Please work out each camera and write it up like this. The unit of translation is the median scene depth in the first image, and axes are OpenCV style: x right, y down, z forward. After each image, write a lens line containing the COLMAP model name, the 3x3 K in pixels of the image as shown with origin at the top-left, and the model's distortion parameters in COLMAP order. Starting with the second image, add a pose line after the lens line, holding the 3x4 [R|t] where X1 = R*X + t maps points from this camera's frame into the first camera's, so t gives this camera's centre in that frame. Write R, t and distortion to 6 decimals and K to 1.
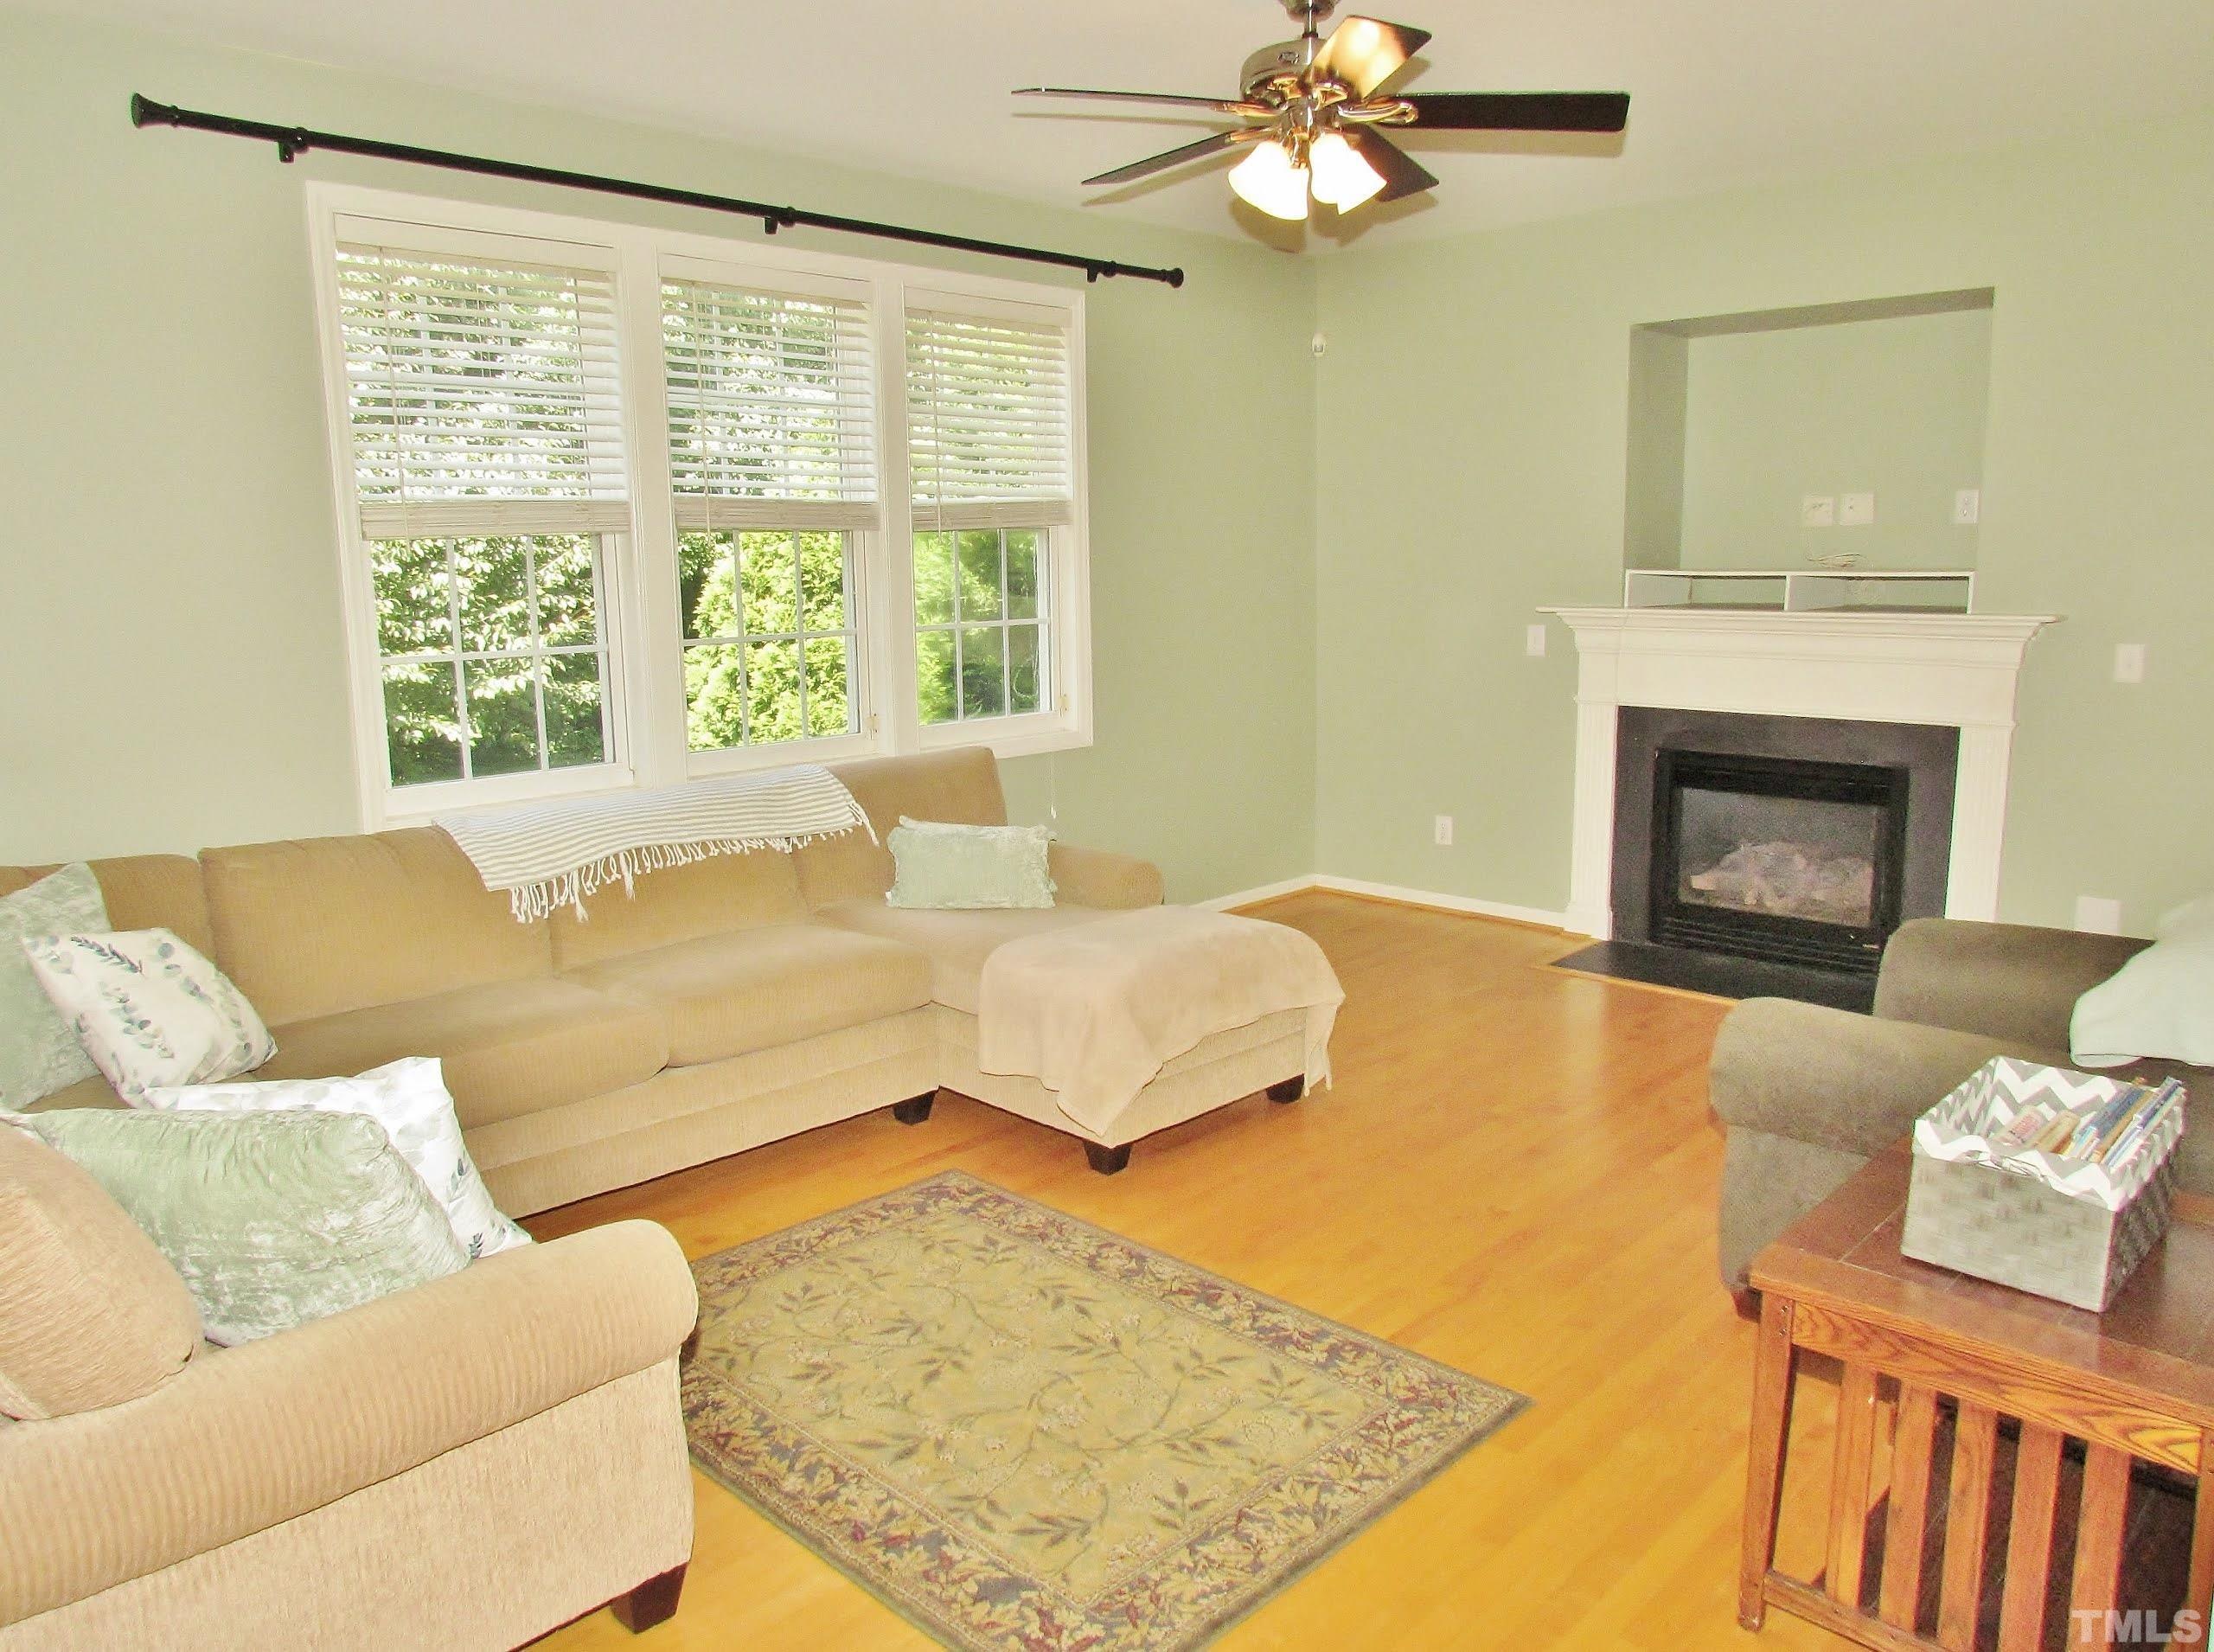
lens RADIAL K [[1600.1, 0, 1107.0], [0, 1600.1, 826.0], [0, 0, 1]] dist [-0.011168, 0.001763]
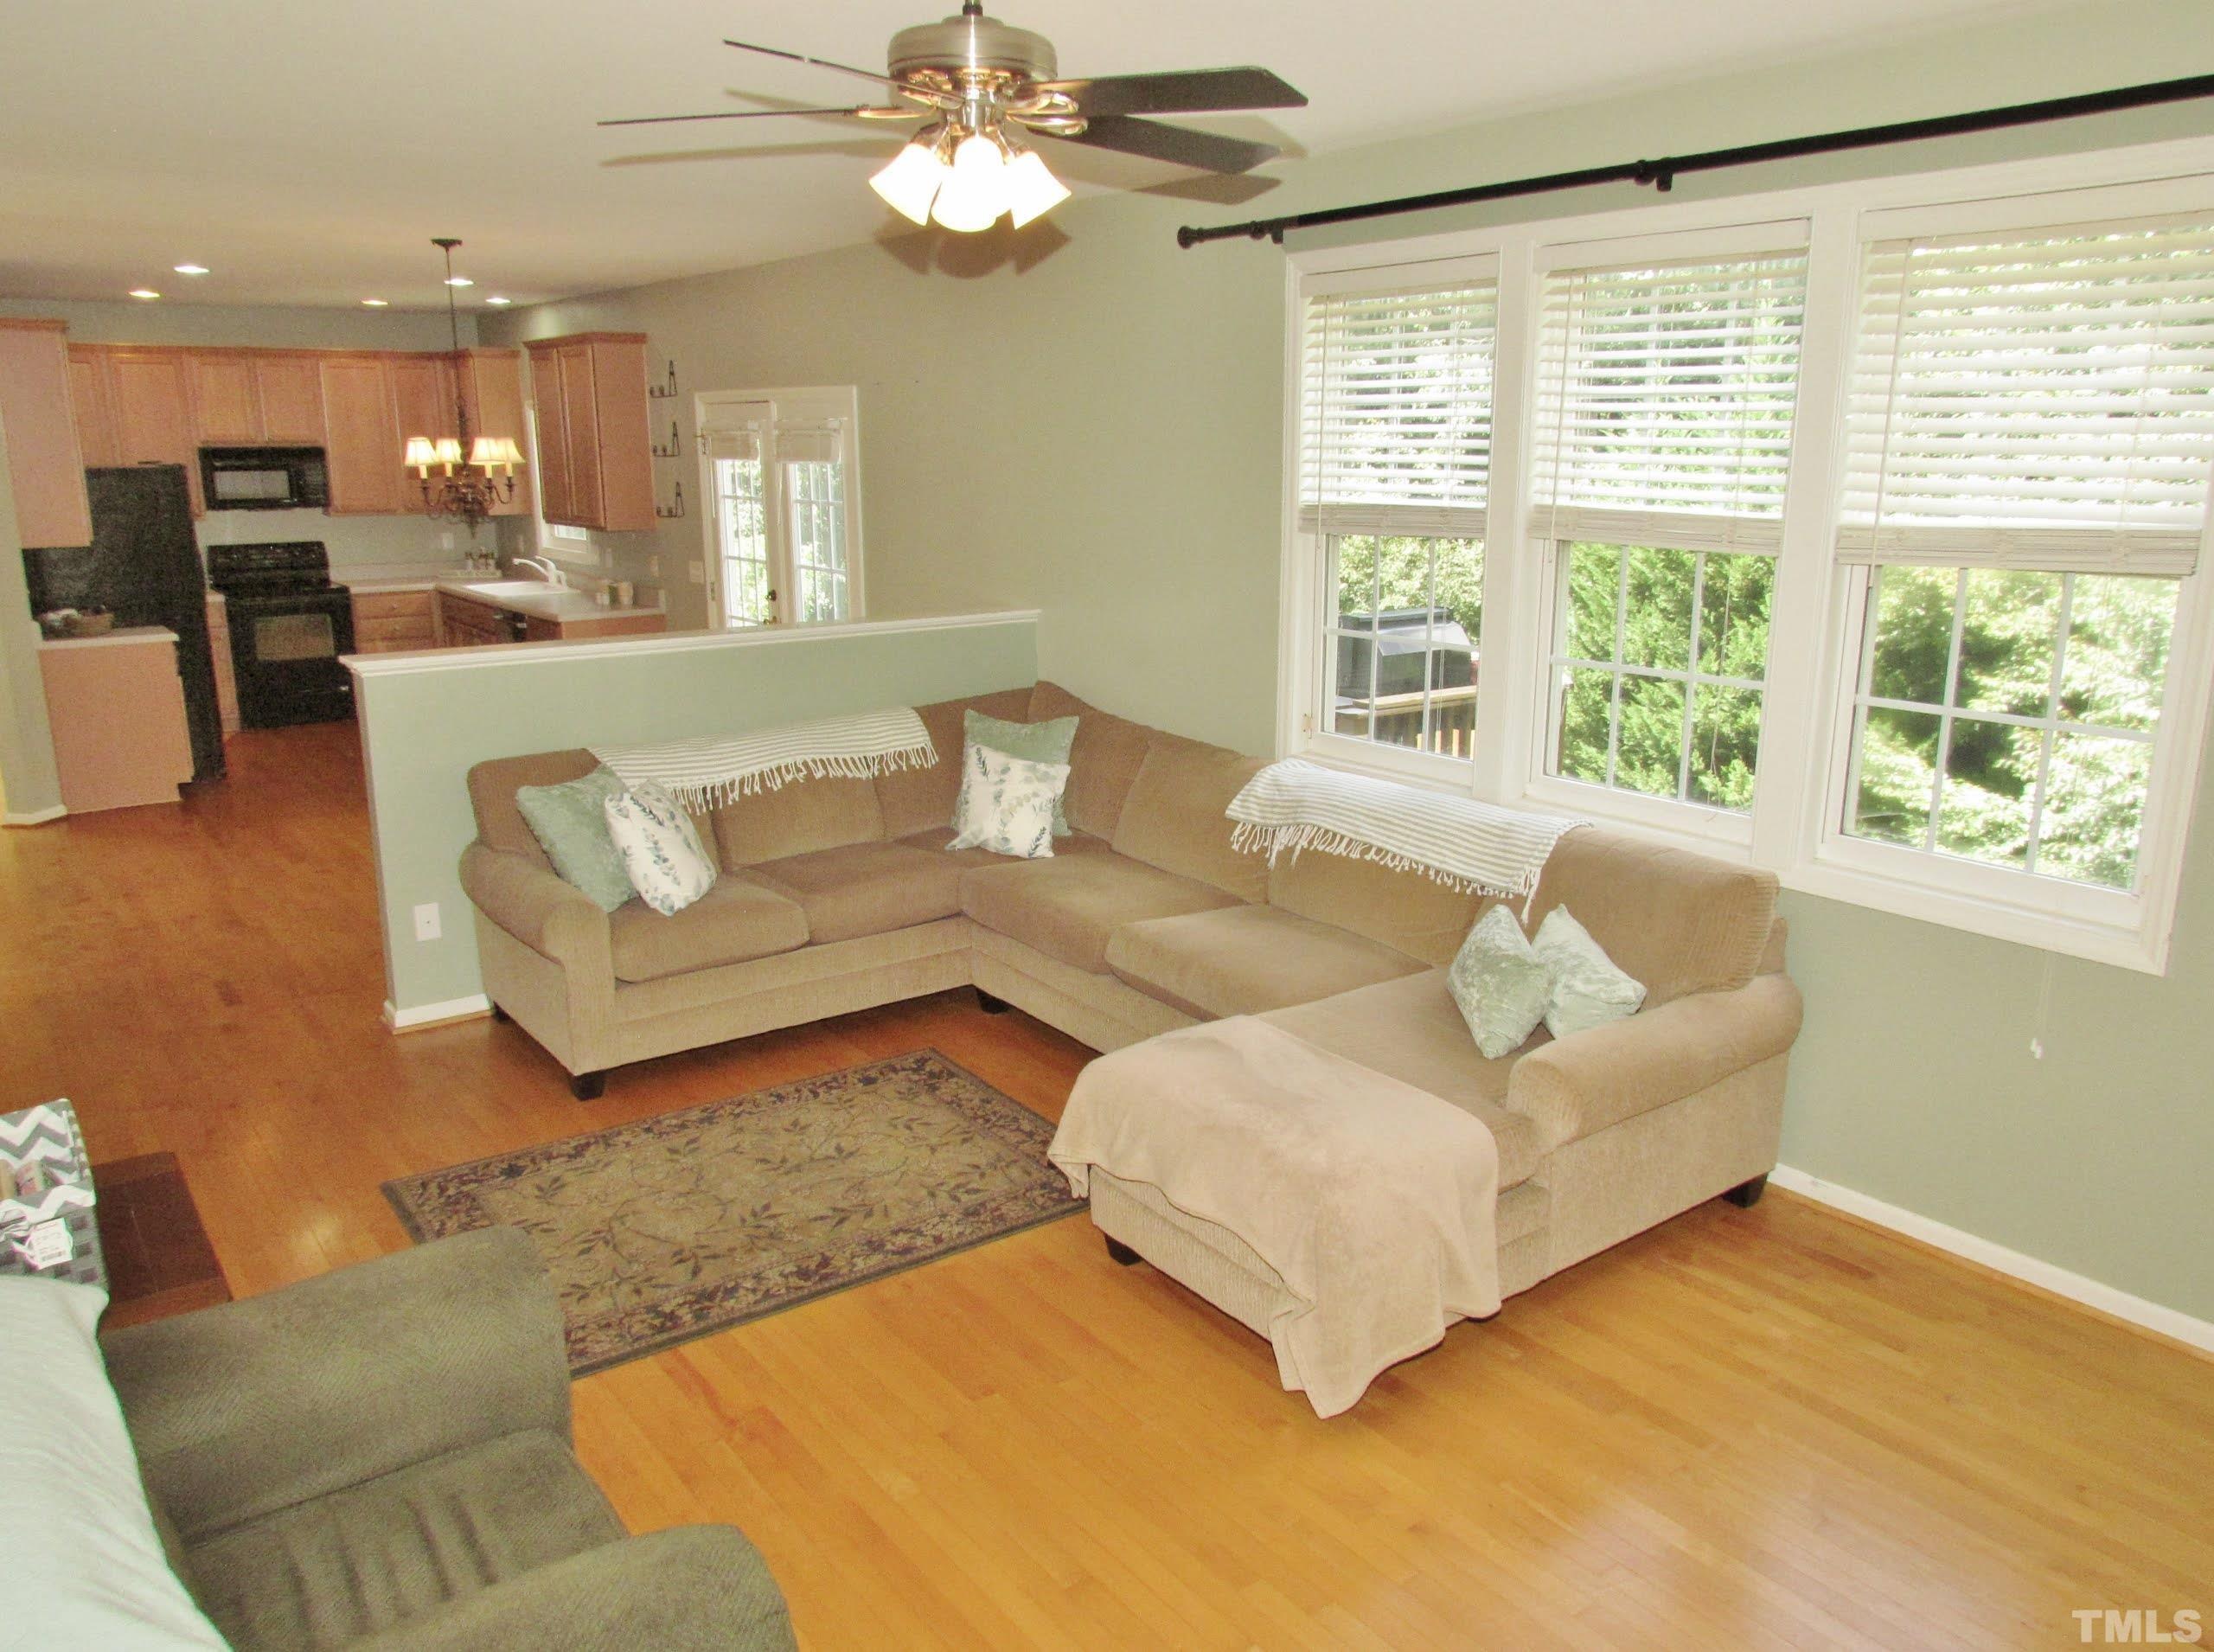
lens RADIAL K [[1600.1, 0, 1107.0], [0, 1600.1, 826.0], [0, 0, 1]] dist [-0.011168, 0.001763]
pose [[-0.167075, 0.264189, -0.949890, 0.991077], [-0.155240, 0.944365, 0.289957, -0.358969], [0.973646, 0.195906, -0.116767, 1.234390]]
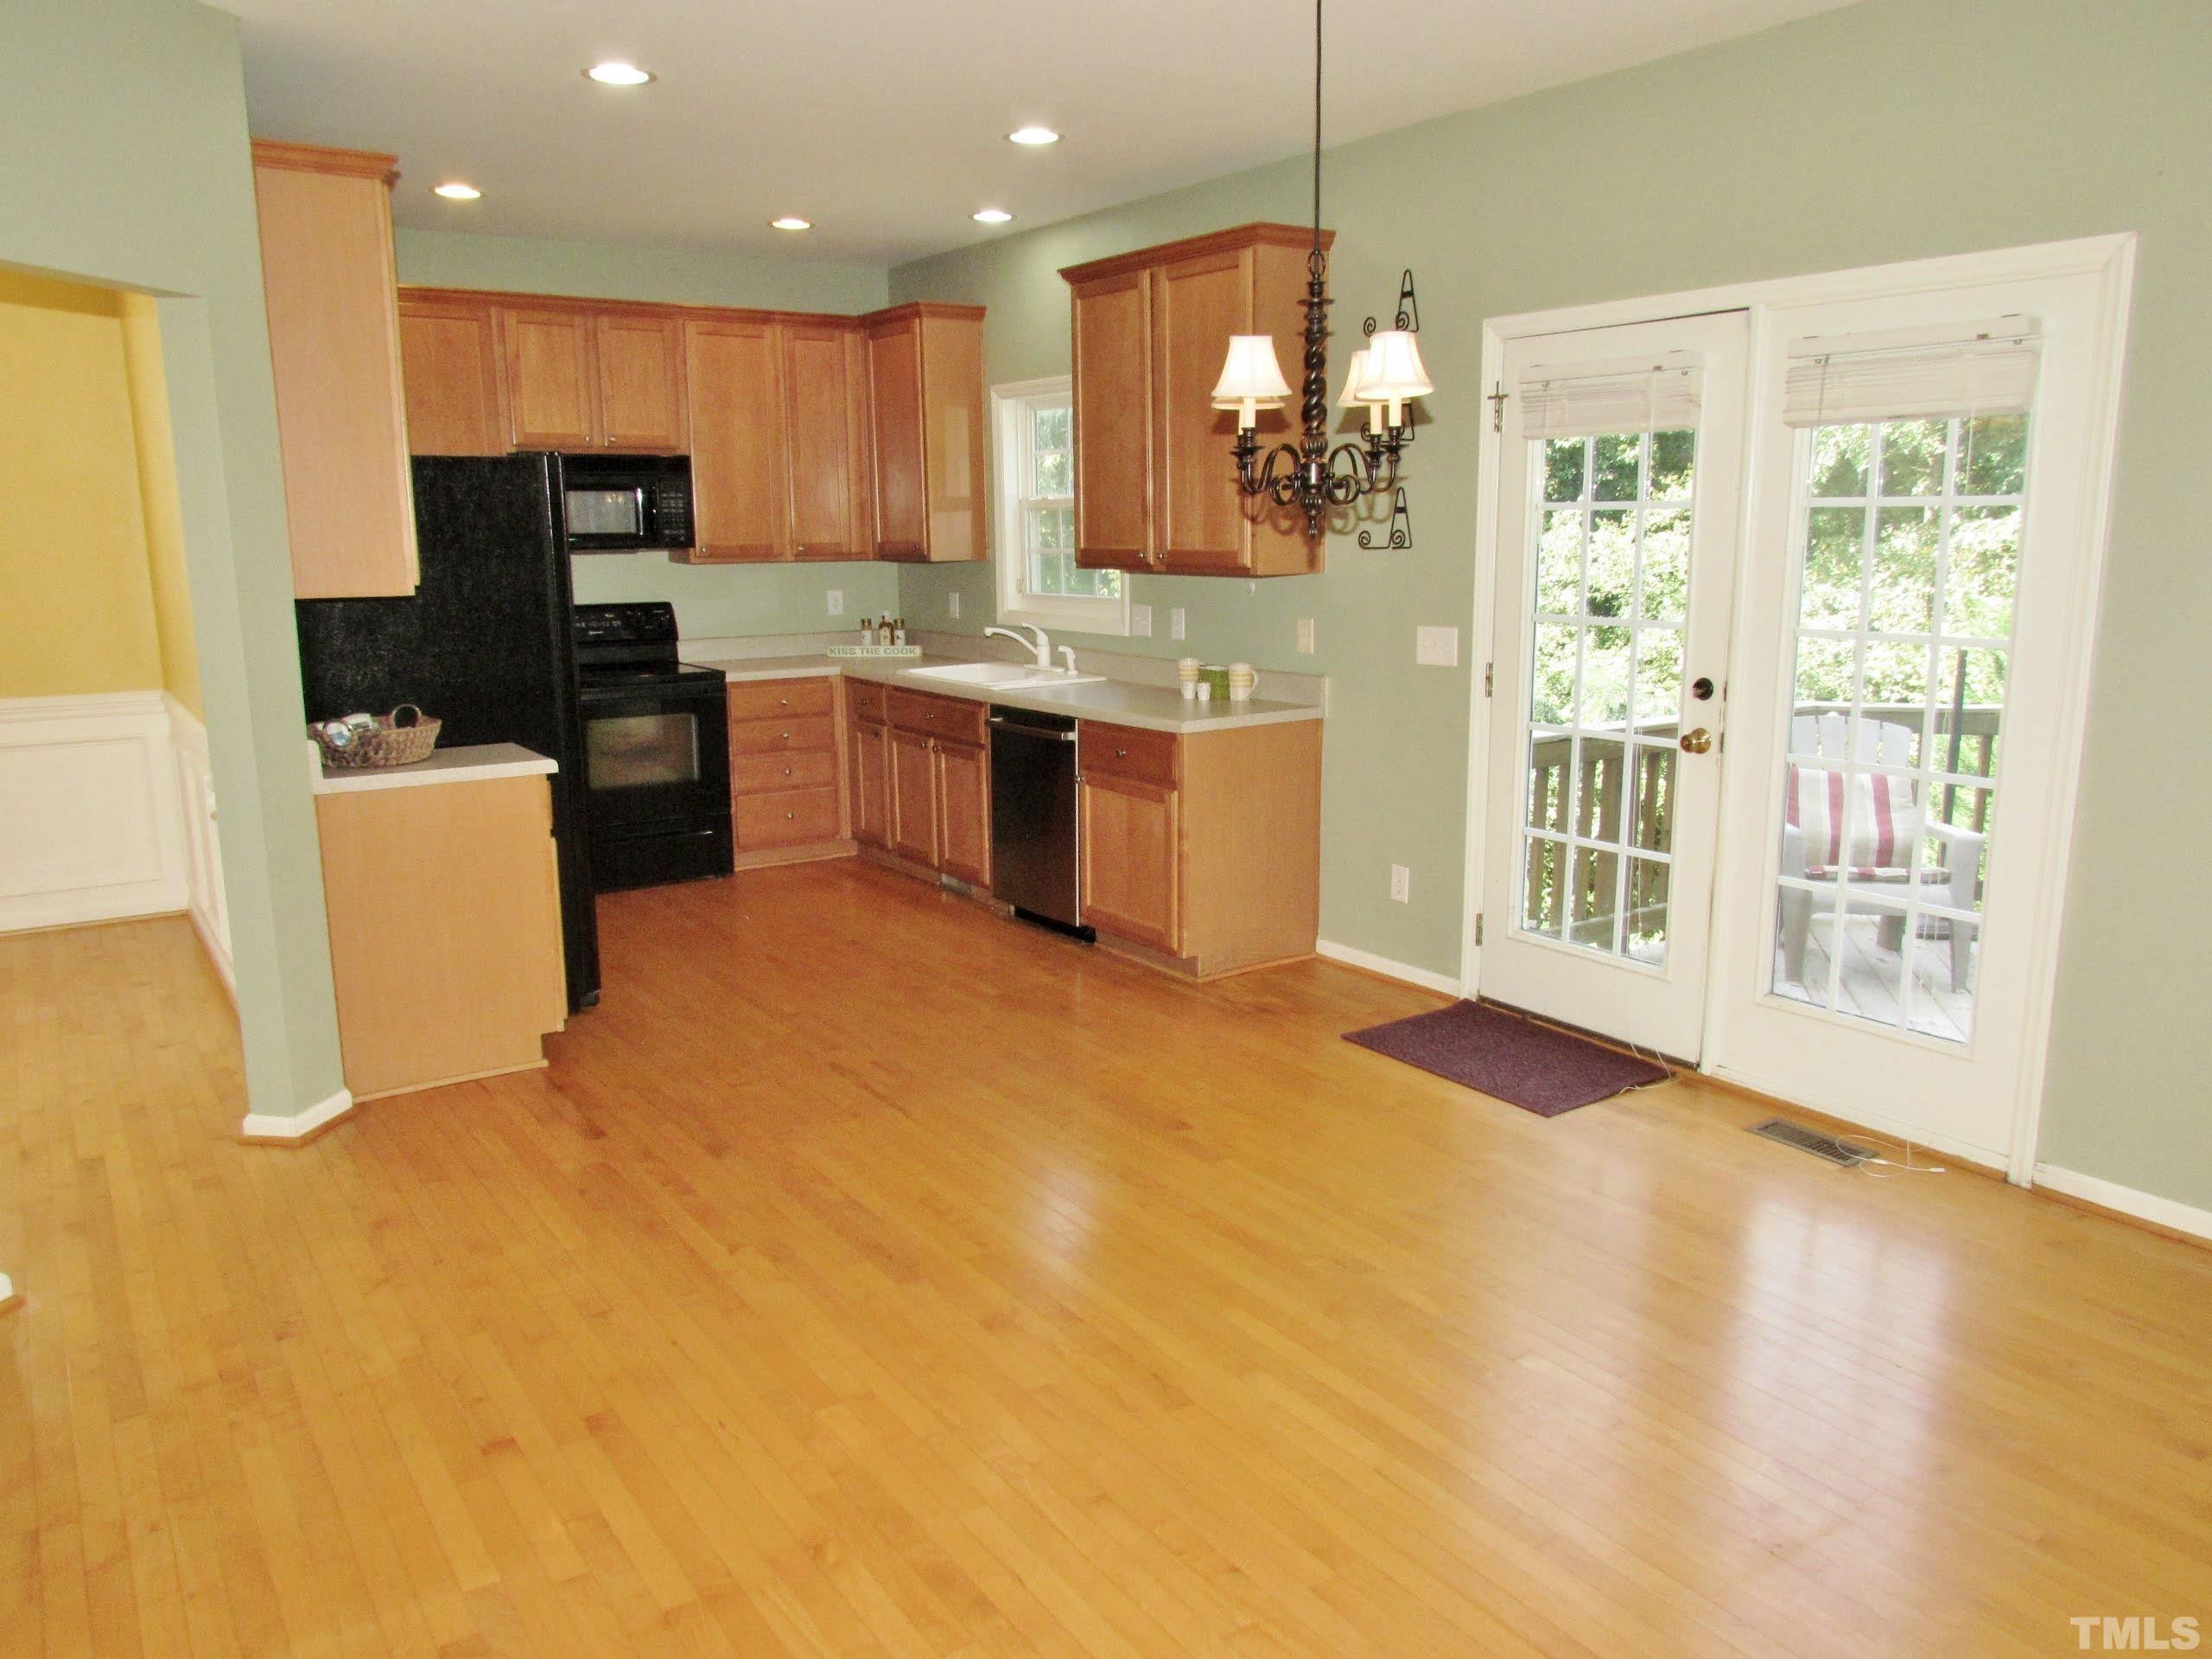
lens RADIAL K [[1579.9, 0, 1106.0], [0, 1579.9, 829.5], [0, 0, 1]] dist [-0.030758, 0.007574]
pose [[-0.204413, 0.219130, -0.954043, 0.929221], [-0.148973, 0.956305, 0.251569, -0.339738], [0.967482, 0.193551, -0.162837, 1.168682]]
